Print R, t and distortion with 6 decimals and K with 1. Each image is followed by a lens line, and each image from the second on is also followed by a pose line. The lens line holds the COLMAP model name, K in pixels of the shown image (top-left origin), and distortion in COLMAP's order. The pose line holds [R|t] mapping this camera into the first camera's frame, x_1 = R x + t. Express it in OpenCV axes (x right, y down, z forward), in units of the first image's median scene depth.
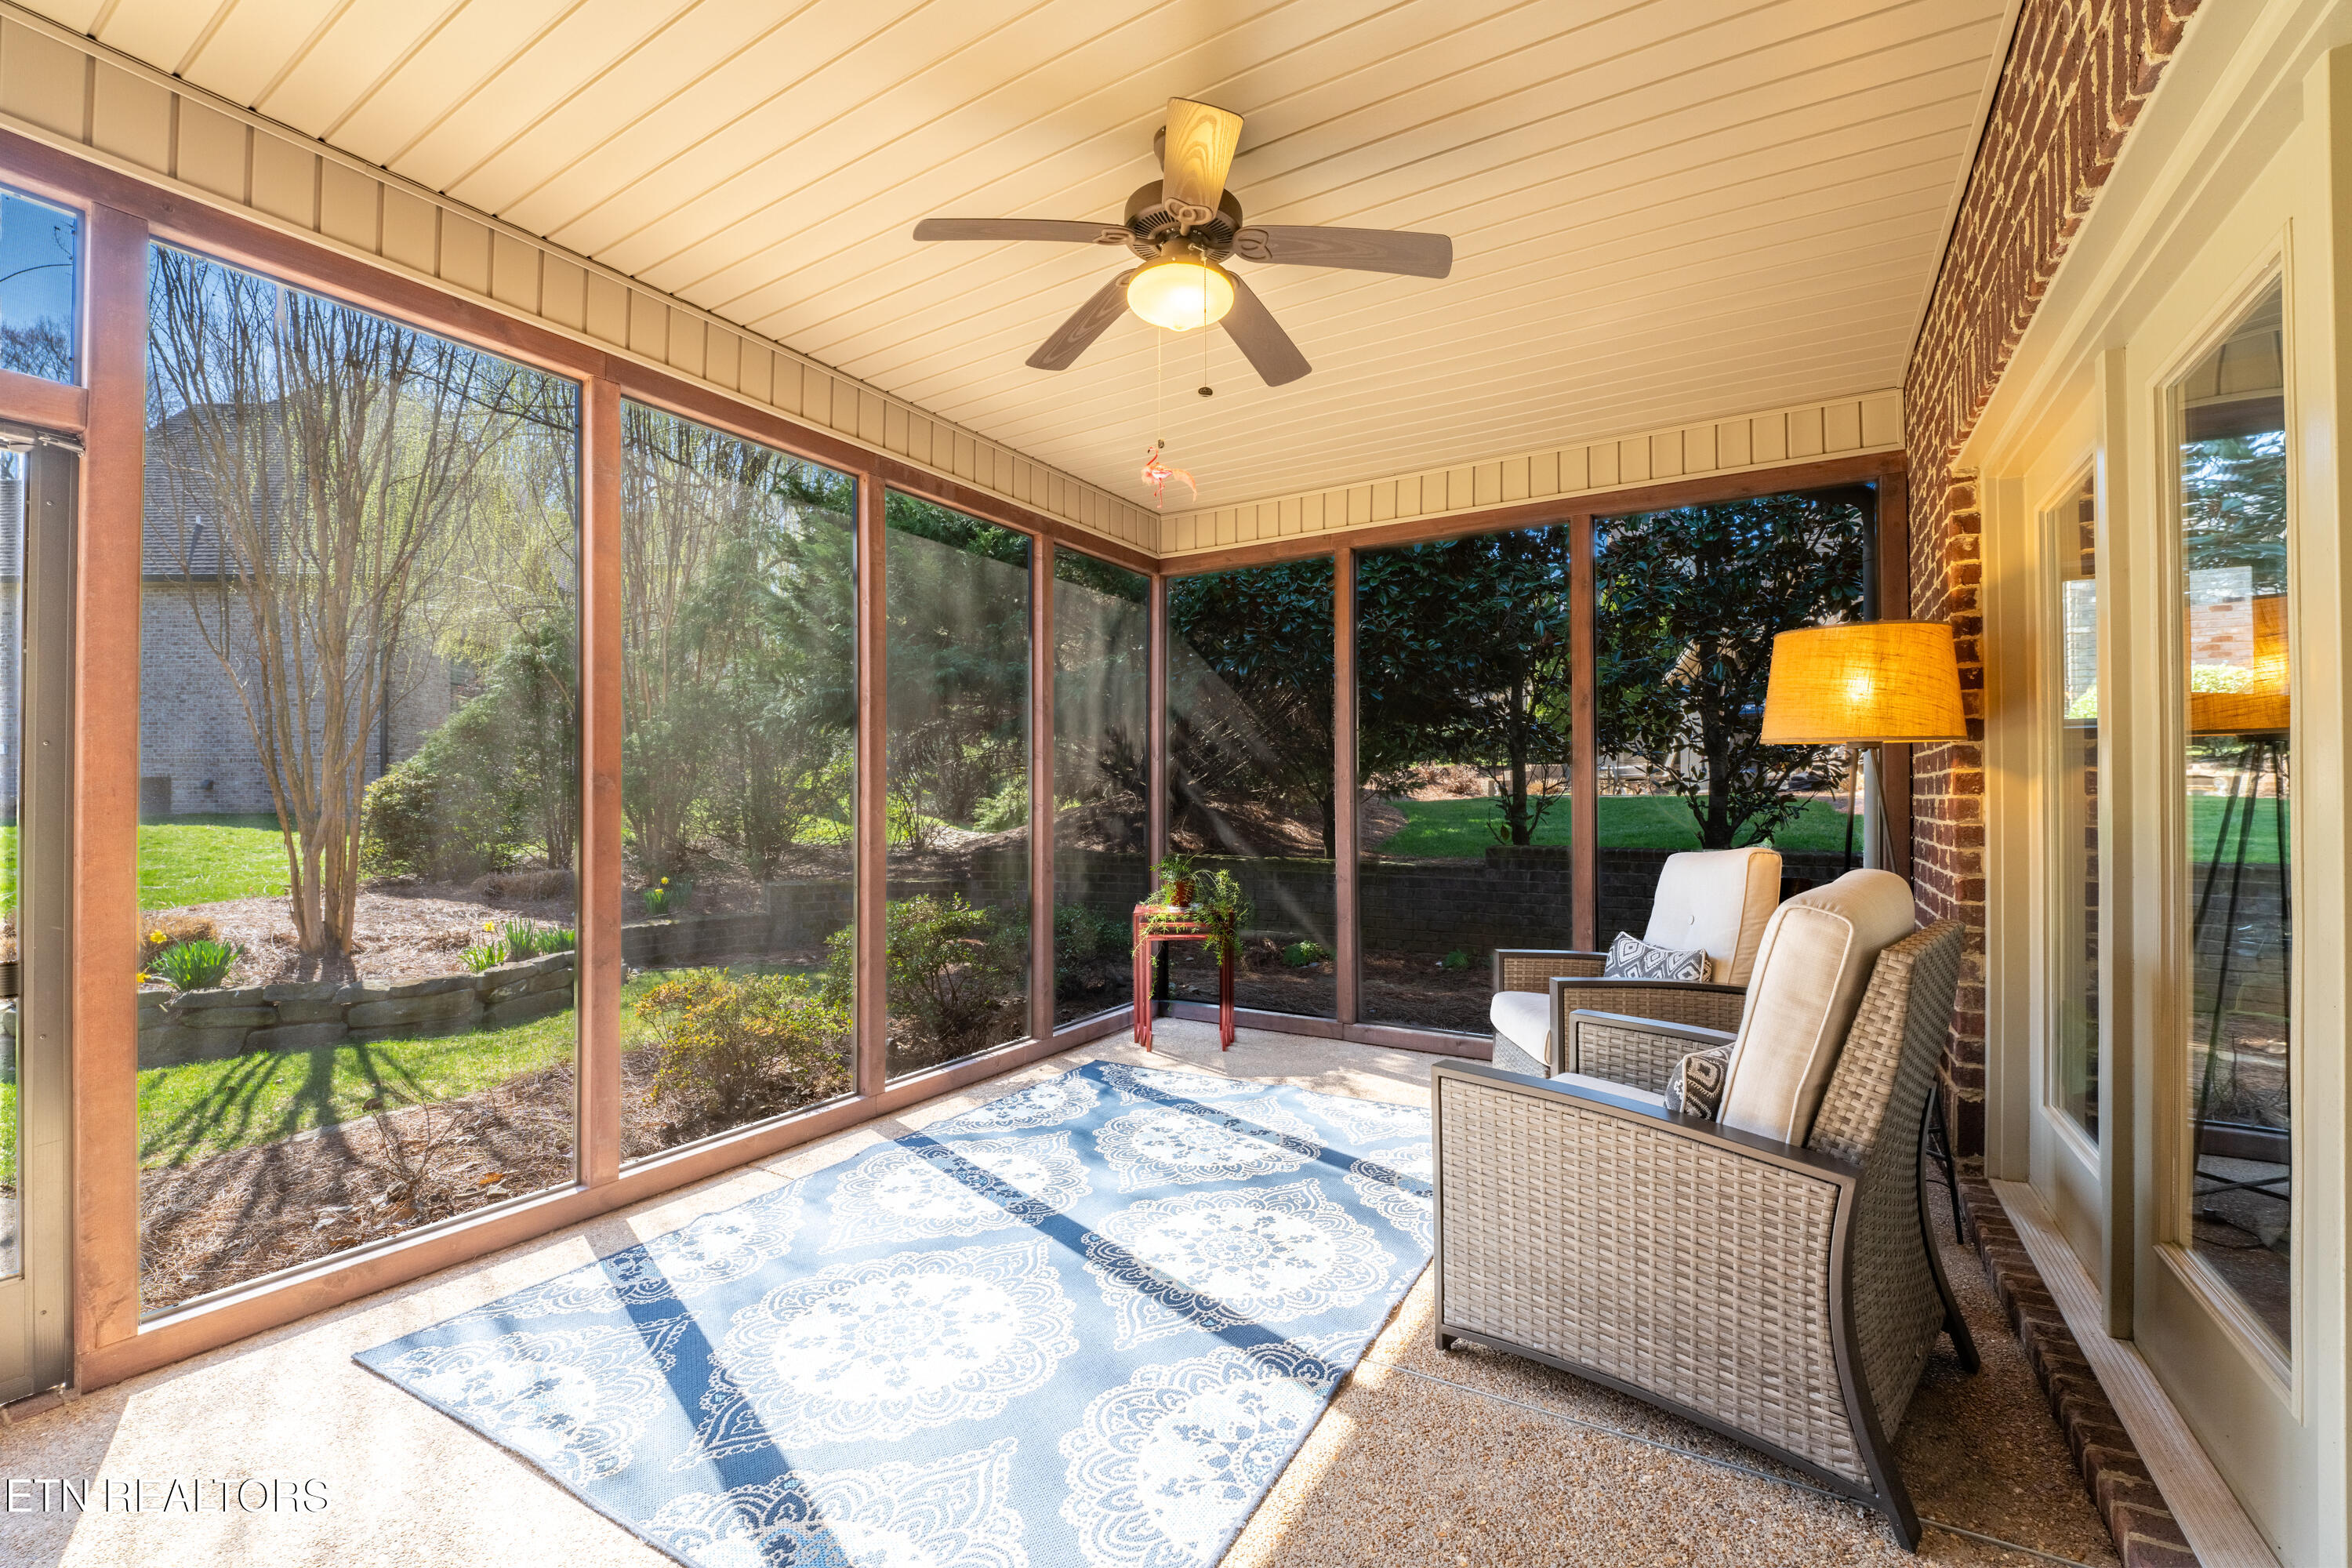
lens RADIAL K [[982.9, 0, 1176.0], [0, 982.9, 784.0], [0, 0, 1]] dist [-0.032295, 0.006458]
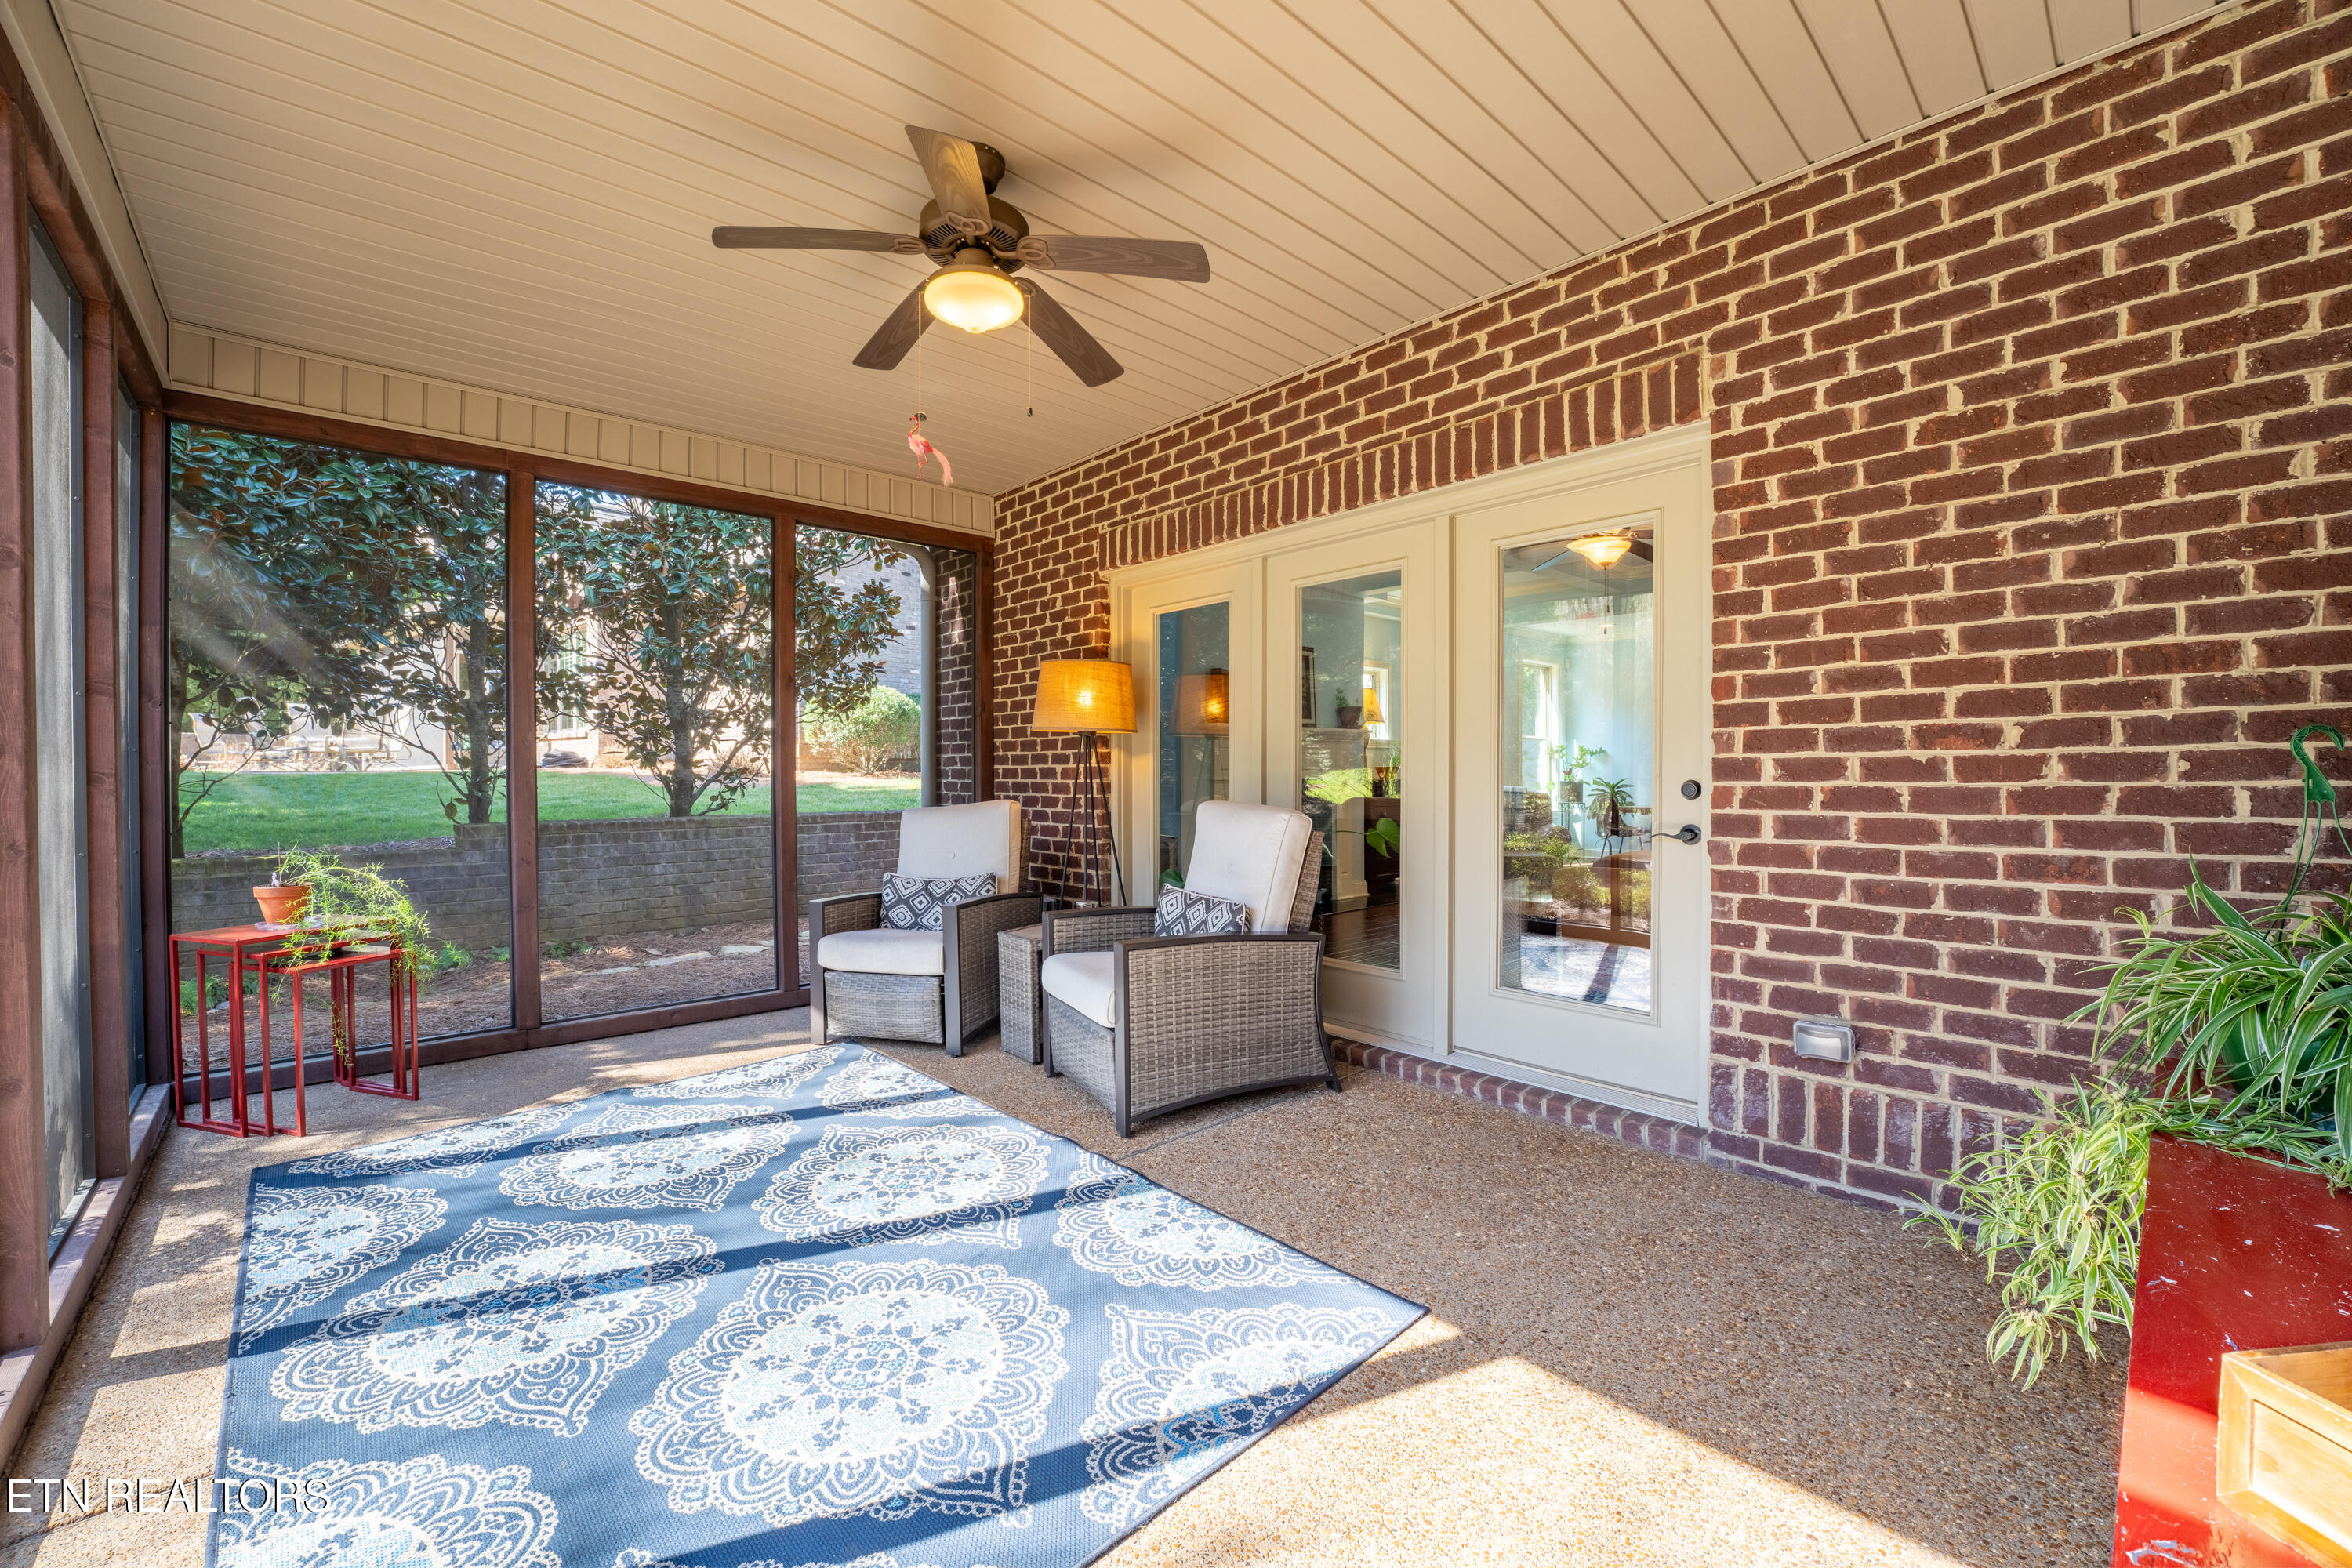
lens RADIAL K [[951.1, 0, 1176.0], [0, 951.1, 784.0], [0, 0, 1]] dist [-0.027611, 0.001897]
pose [[0.276245, -0.008874, 0.961046, -0.933928], [-0.008360, 0.999897, 0.011636, 0.029932], [-0.961051, -0.011249, 0.276142, 0.476527]]
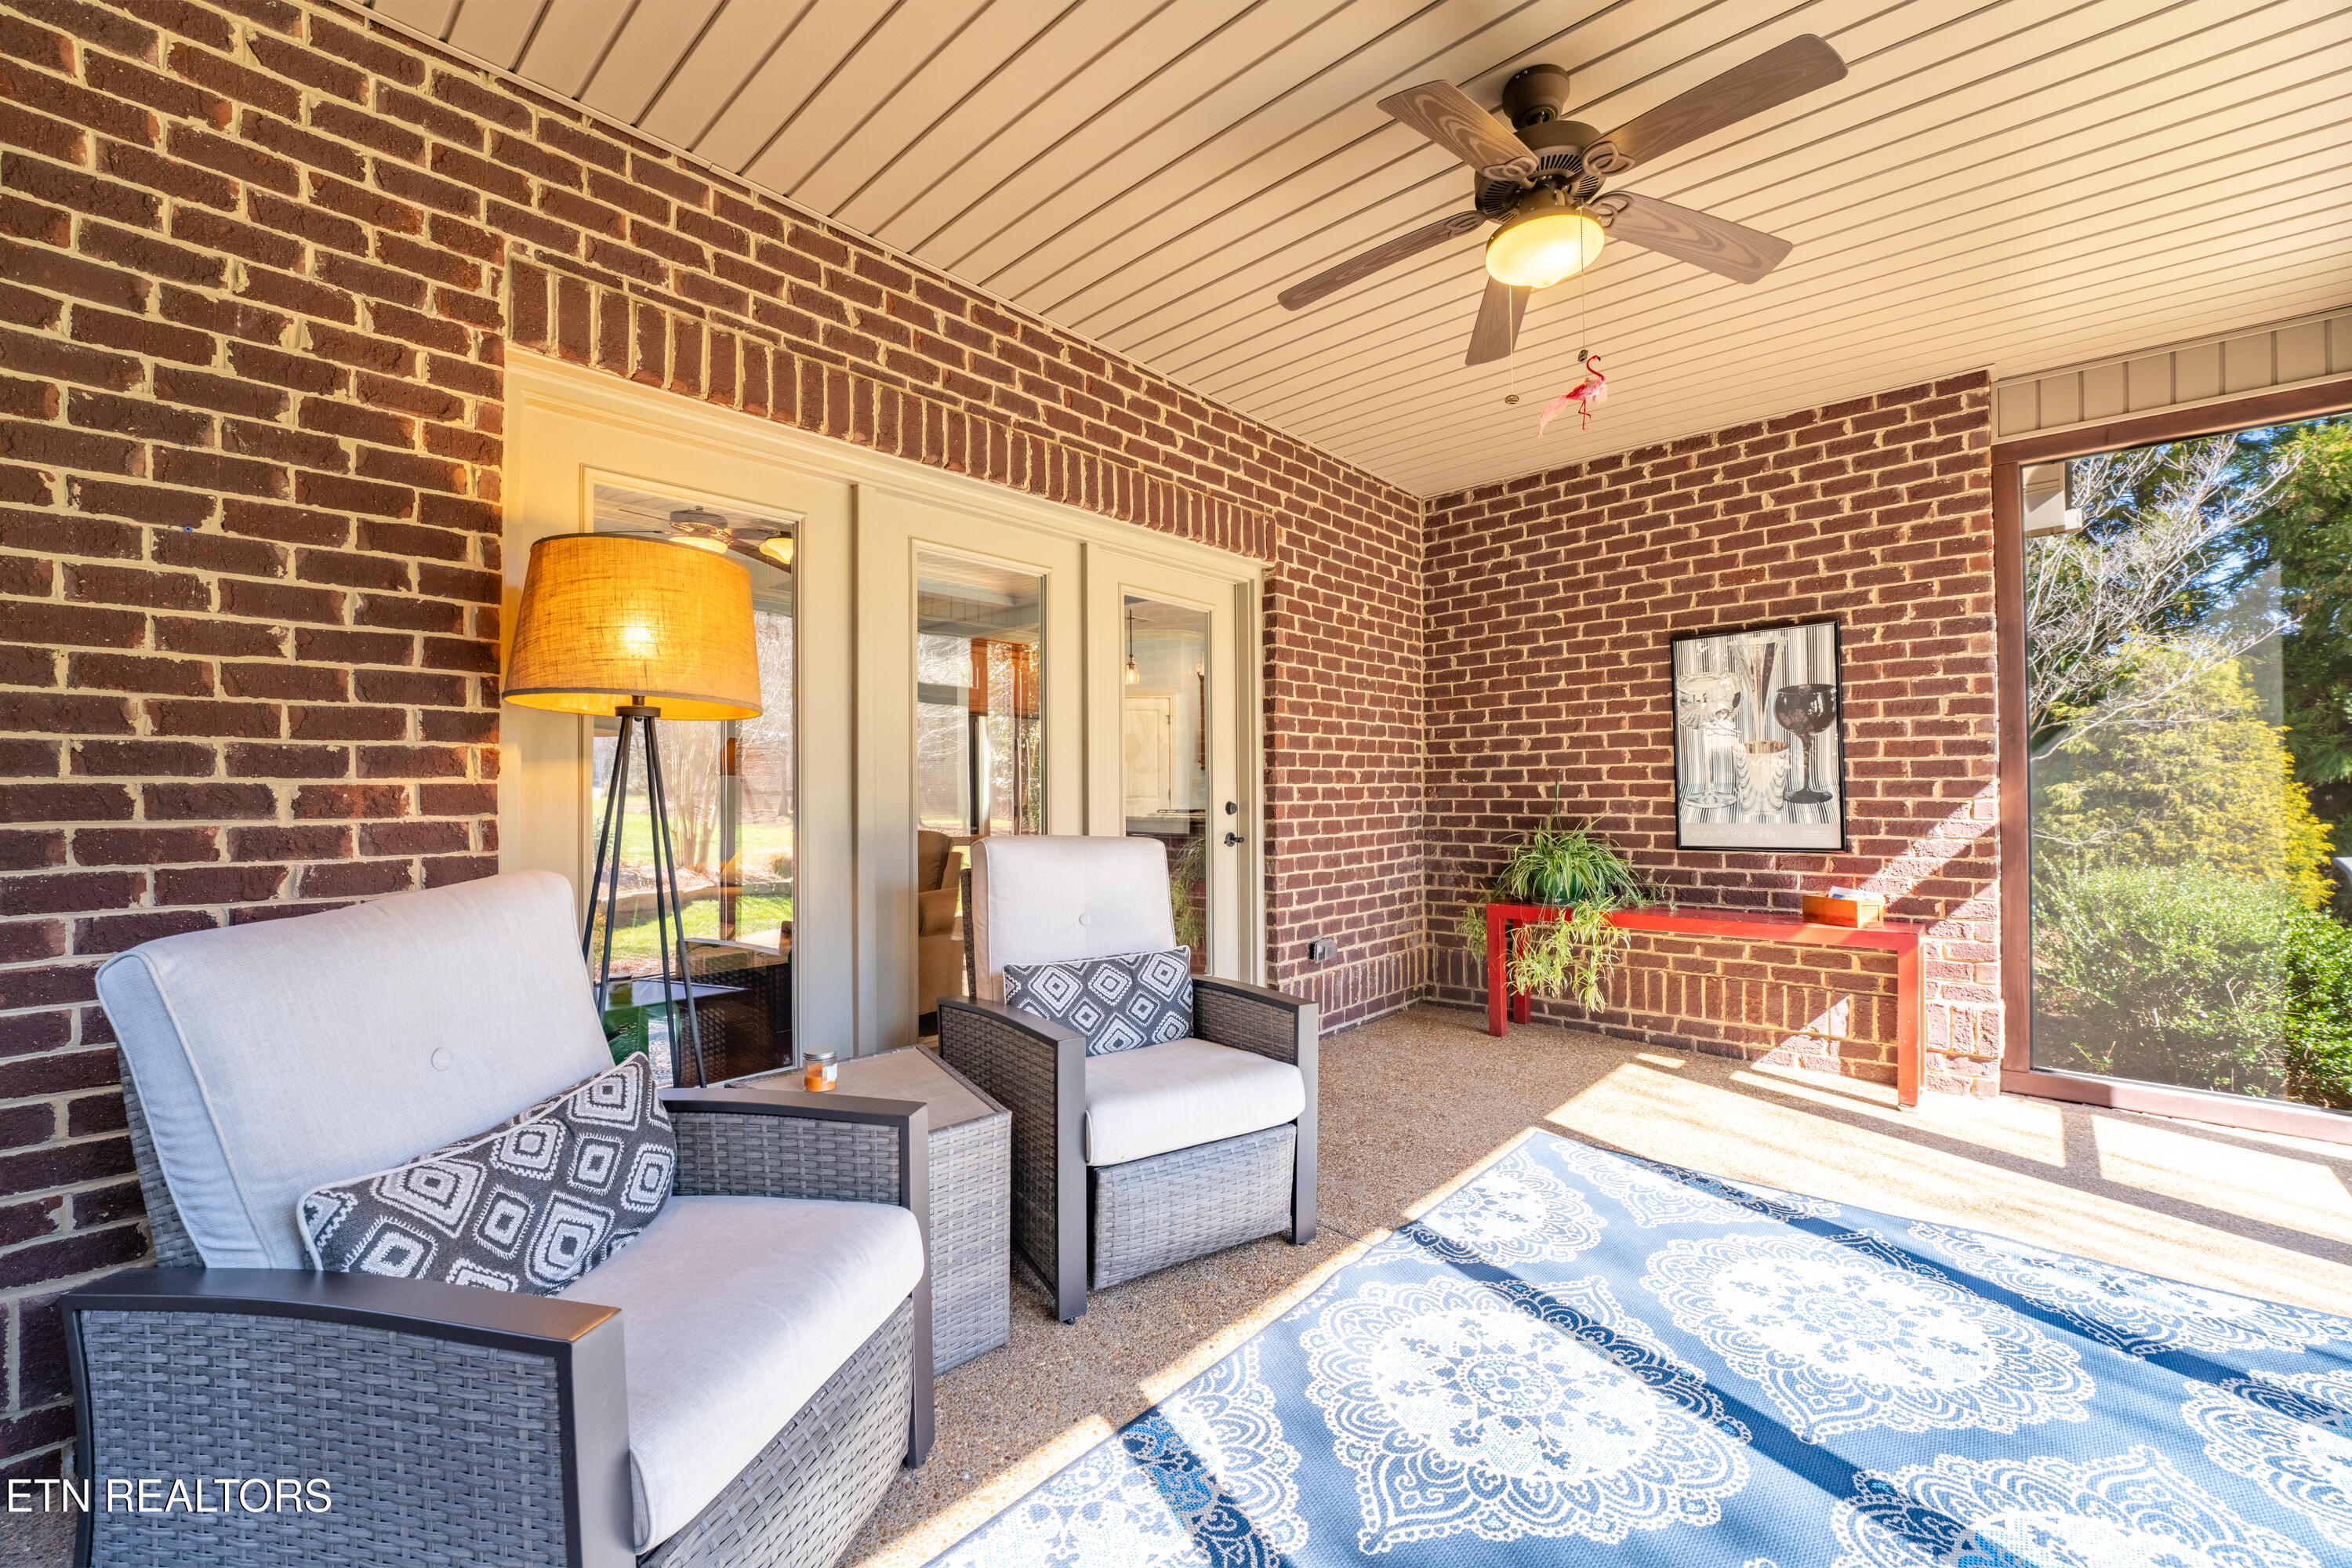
lens RADIAL K [[951.1, 0, 1176.0], [0, 951.1, 784.0], [0, 0, 1]] dist [-0.027611, 0.001897]
pose [[-0.982195, 0.009622, 0.187617, 0.186466], [0.005527, 0.999735, -0.022336, 0.040176], [-0.187783, -0.020901, -0.981988, 1.917317]]
